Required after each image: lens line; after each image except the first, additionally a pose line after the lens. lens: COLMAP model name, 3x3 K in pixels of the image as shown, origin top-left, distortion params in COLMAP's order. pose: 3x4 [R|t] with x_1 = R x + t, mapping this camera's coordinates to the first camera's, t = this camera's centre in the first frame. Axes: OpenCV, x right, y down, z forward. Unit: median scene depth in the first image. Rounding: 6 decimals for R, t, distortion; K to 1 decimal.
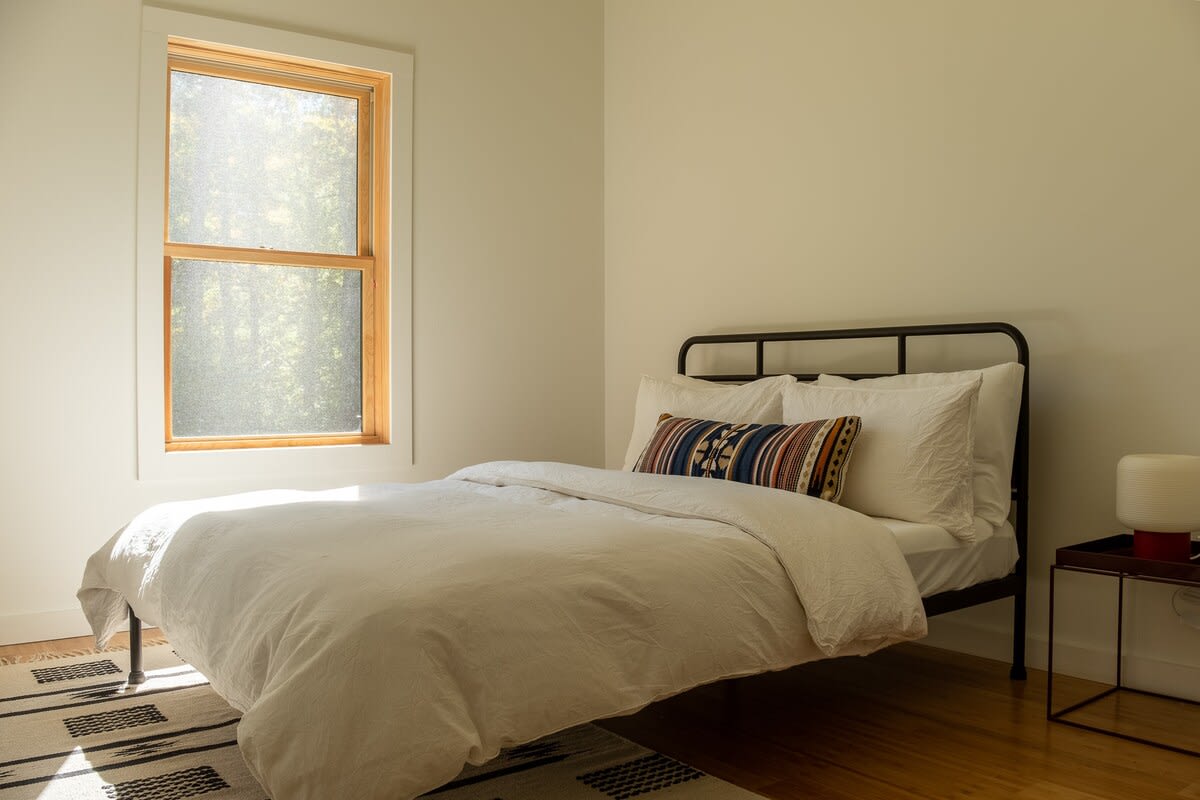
lens RADIAL K [[1007.4, 0, 594.6], [0, 1007.4, 399.5], [0, 0, 1]] dist [-0.137337, 0.069396]
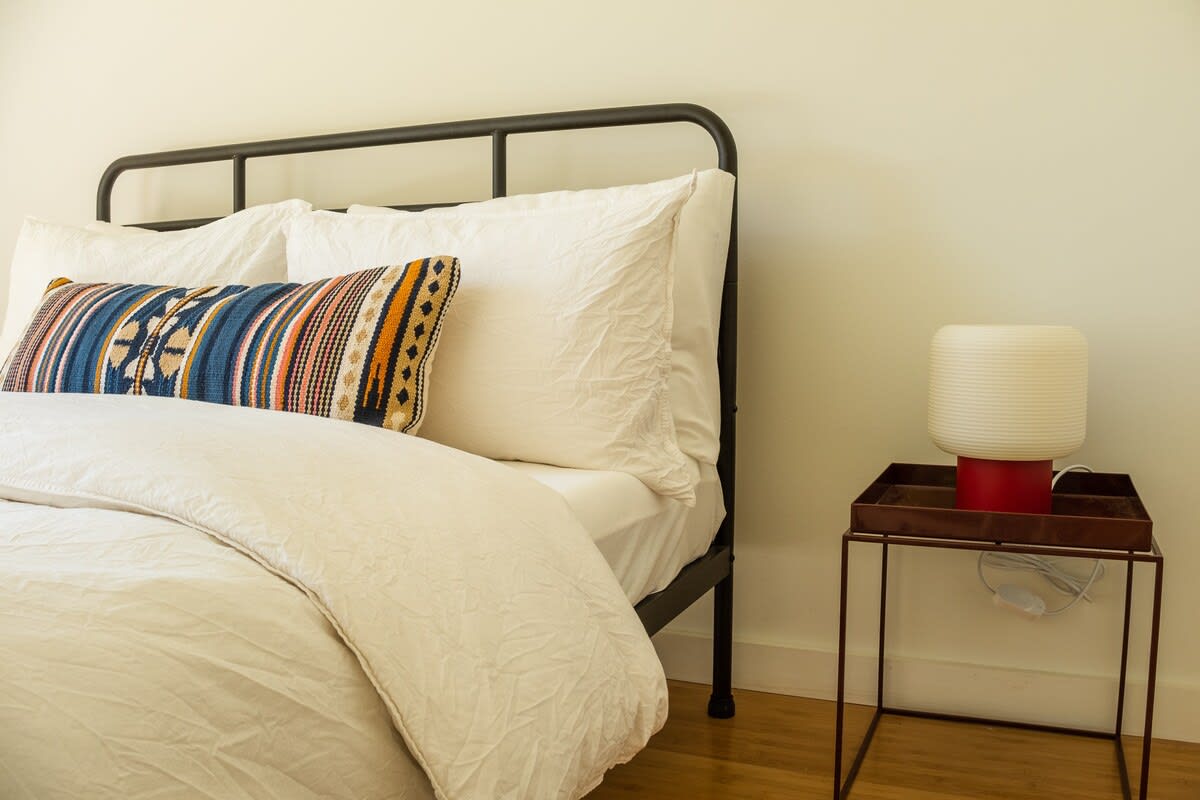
lens RADIAL K [[1007.4, 0, 594.6], [0, 1007.4, 399.5], [0, 0, 1]] dist [-0.137337, 0.069396]
pose [[0.873281, -0.044168, 0.485211, 0.082127], [0.003629, 0.996445, 0.084173, 0.044553], [-0.487203, -0.071746, 0.870336, 0.524892]]
